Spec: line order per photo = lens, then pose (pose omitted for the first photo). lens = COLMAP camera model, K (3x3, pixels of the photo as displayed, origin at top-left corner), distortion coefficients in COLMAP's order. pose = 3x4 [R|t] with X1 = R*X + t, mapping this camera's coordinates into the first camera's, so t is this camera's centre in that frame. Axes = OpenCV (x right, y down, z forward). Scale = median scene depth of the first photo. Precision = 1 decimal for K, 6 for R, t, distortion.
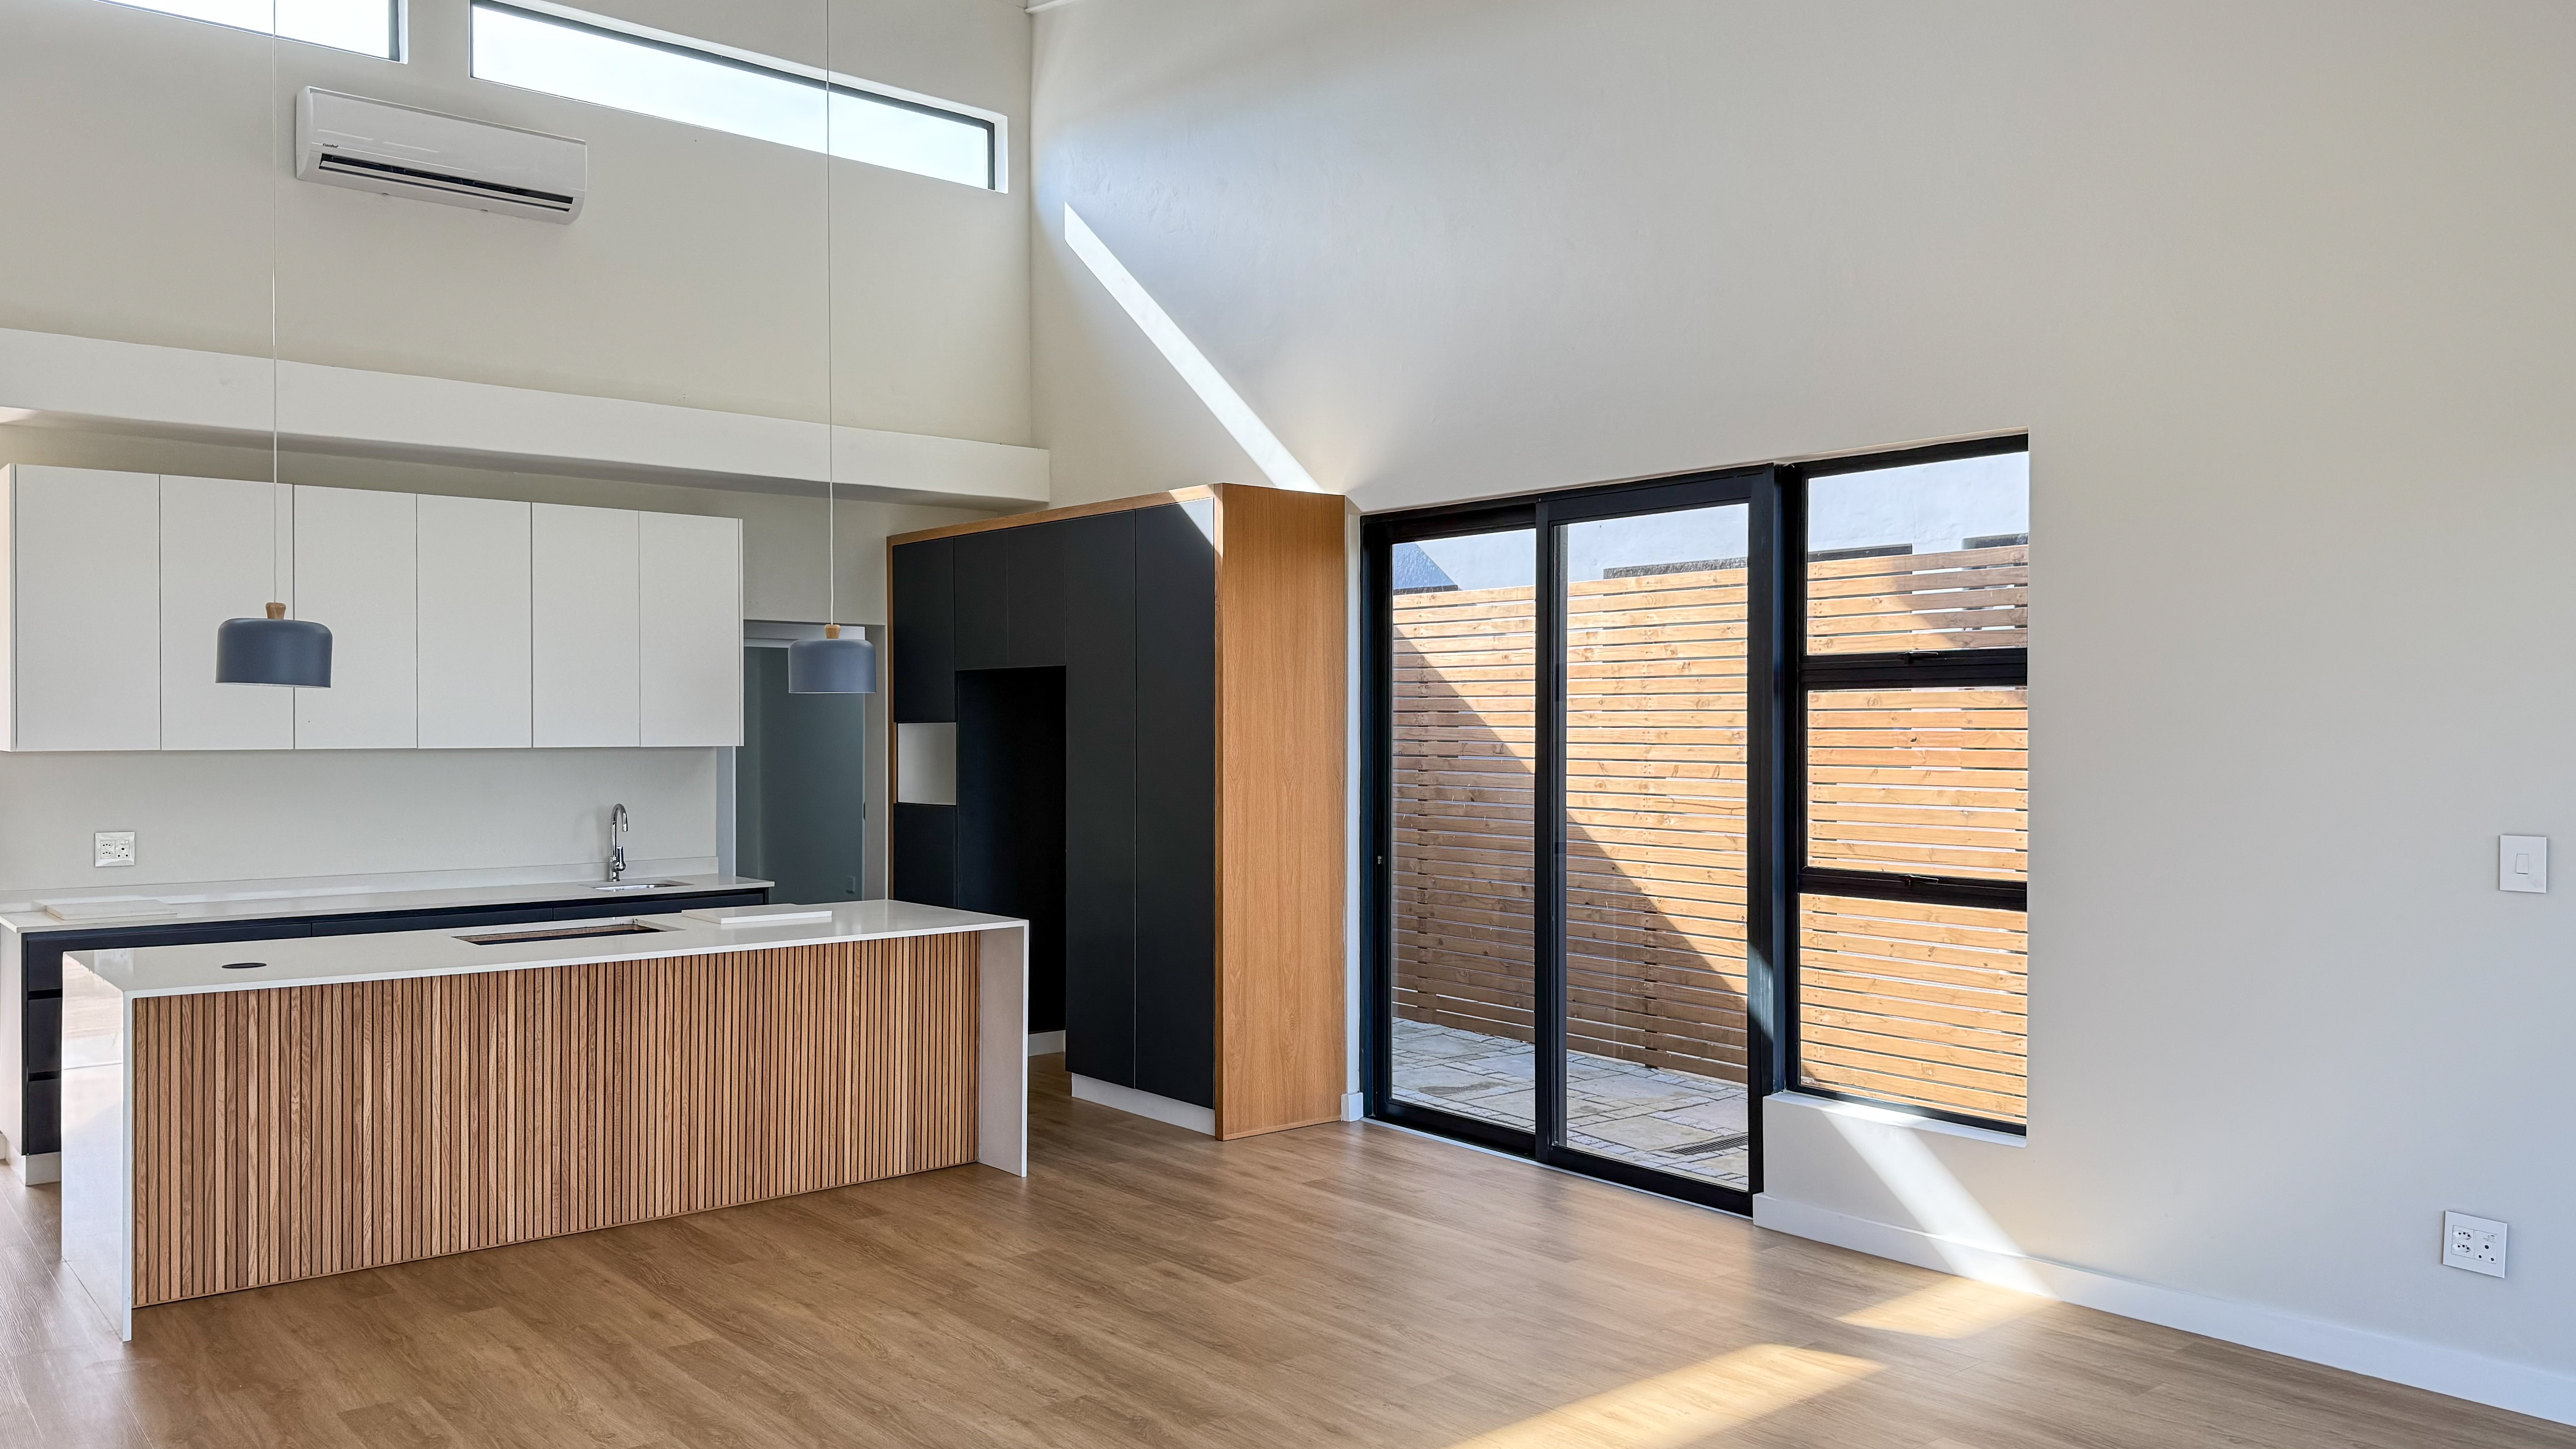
lens RADIAL K [[1877.6, 0, 1265.0], [0, 1877.6, 729.5], [0, 0, 1]] dist [0.089889, -0.129570]
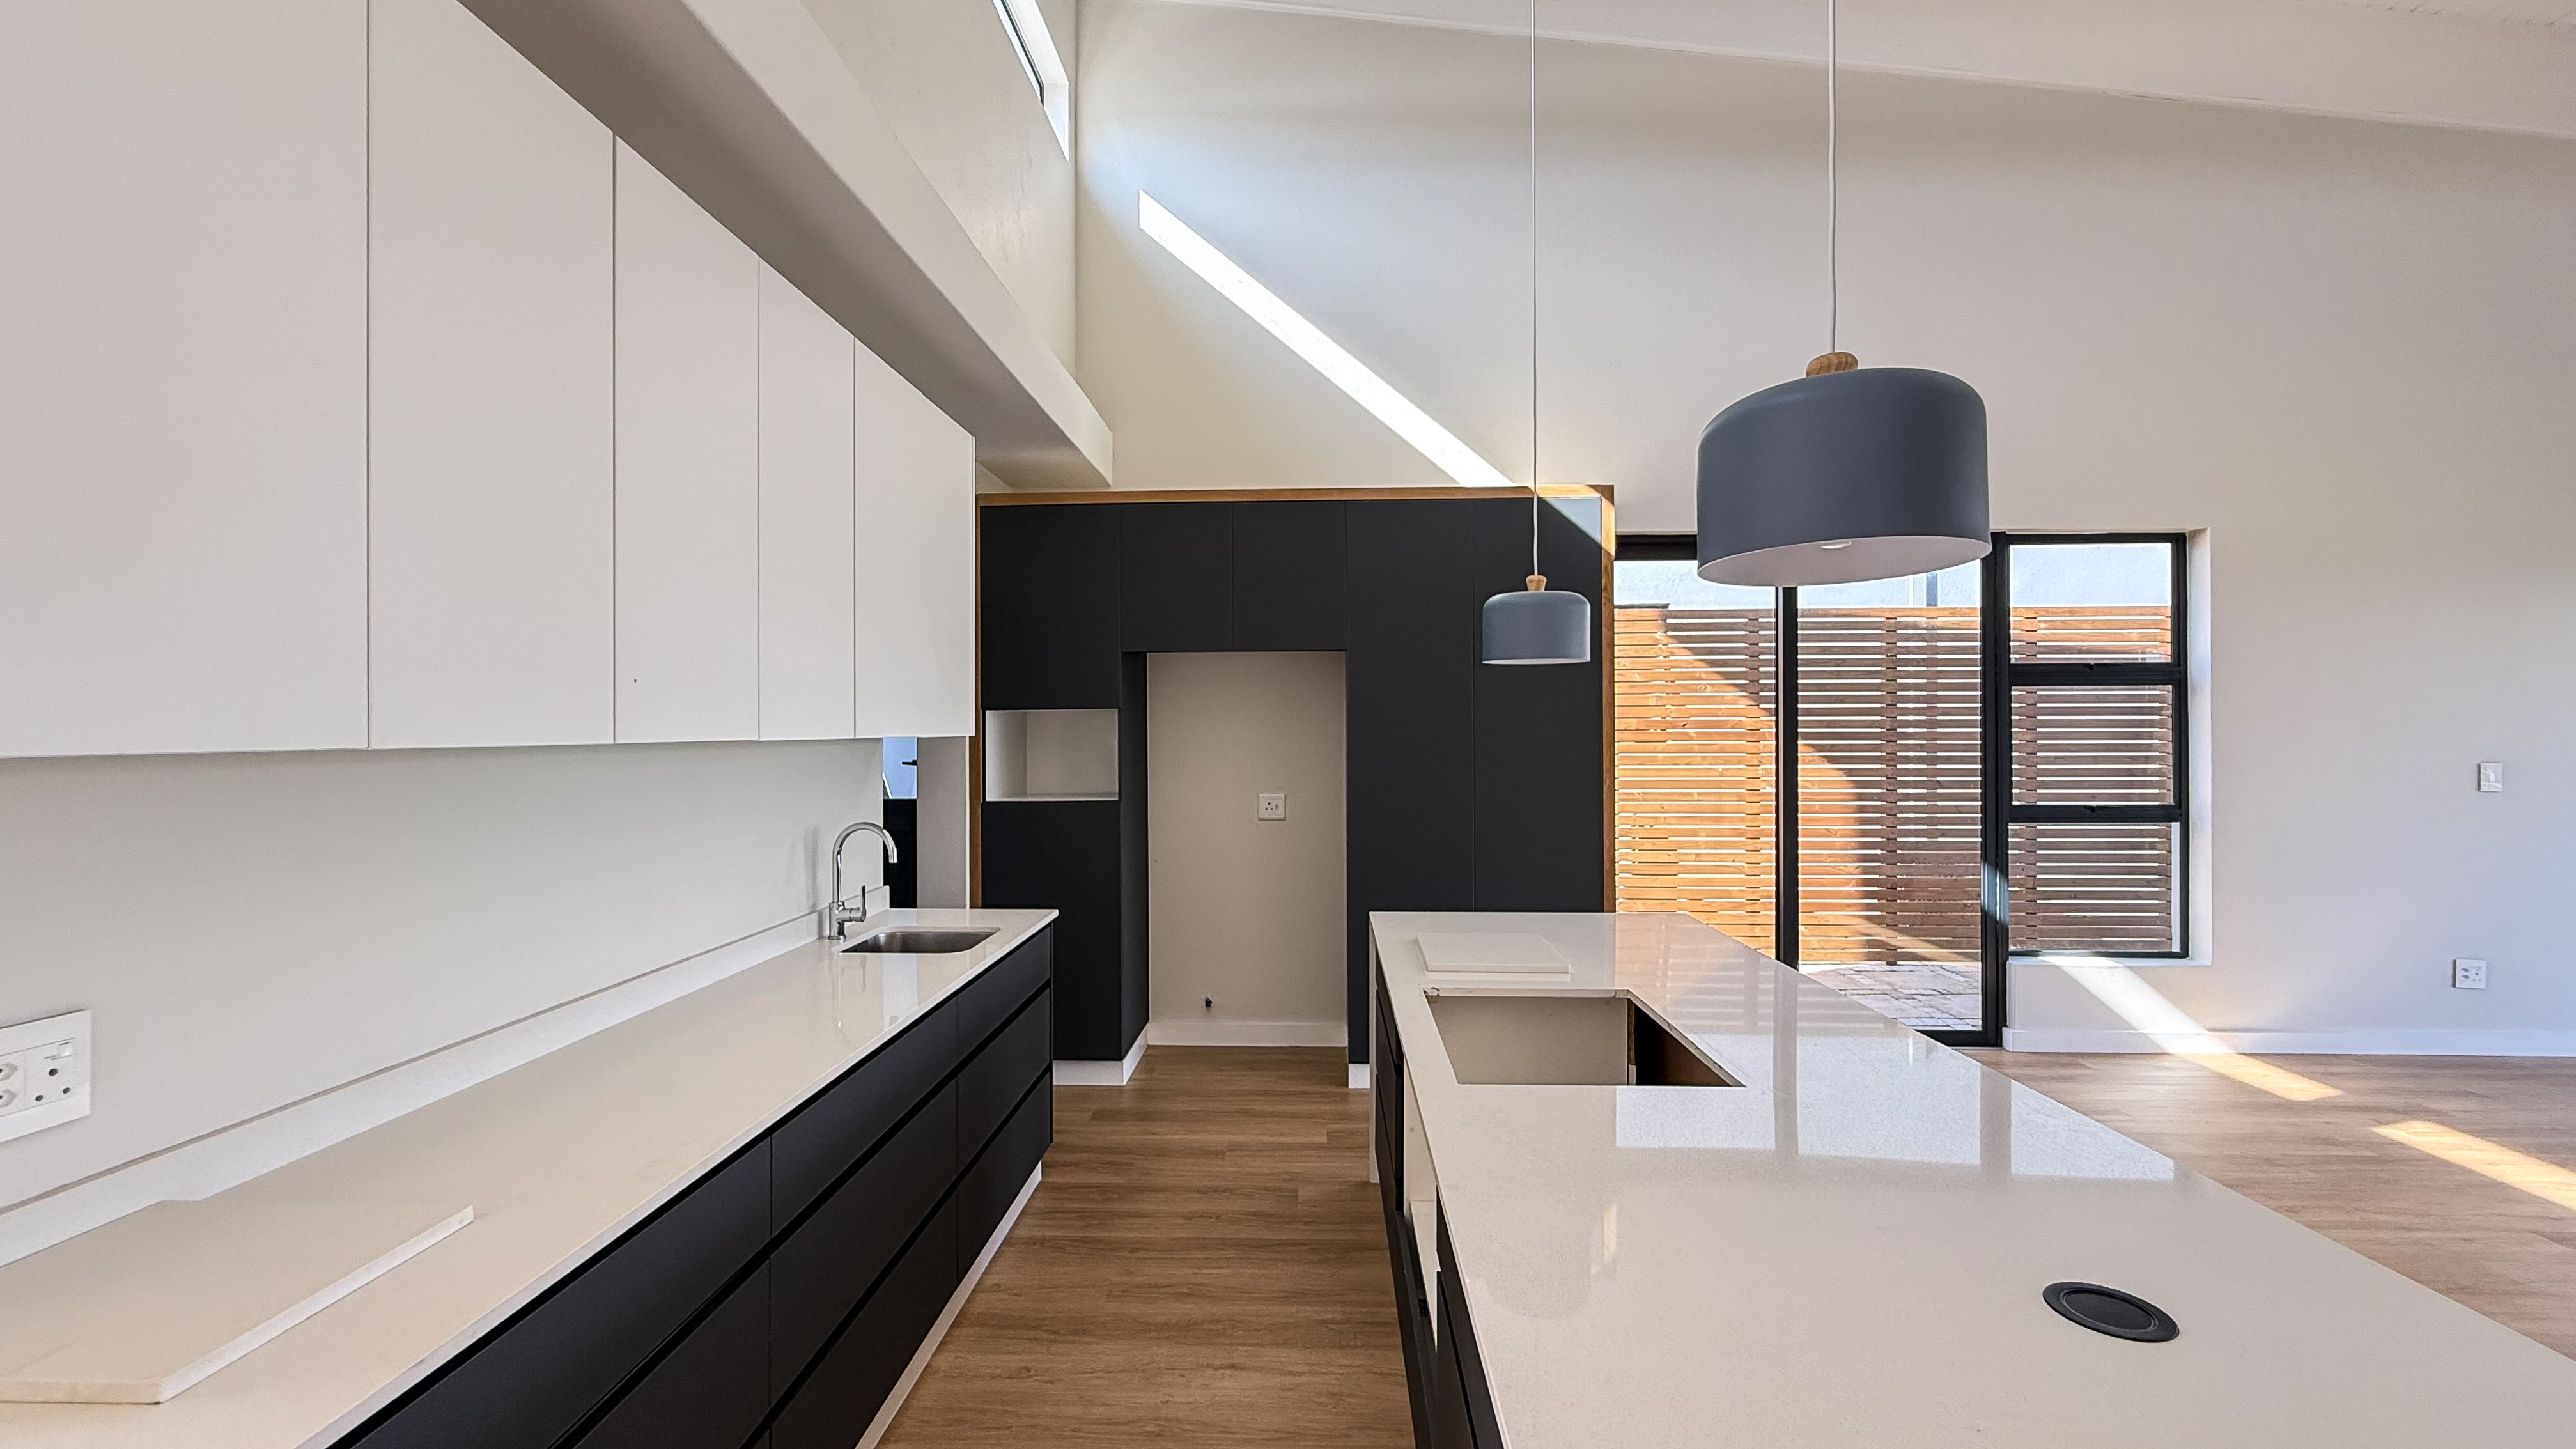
lens RADIAL K [[1034.4, 0, 1262.1], [0, 1034.4, 725.8], [0, 0, 1]] dist [0.000777, 0.000018]
pose [[0.661432, 0.000325, 0.750005, -0.708912], [0.006215, 0.999963, -0.005914, 0.011017], [-0.749980, 0.008573, 0.661405, 0.888116]]
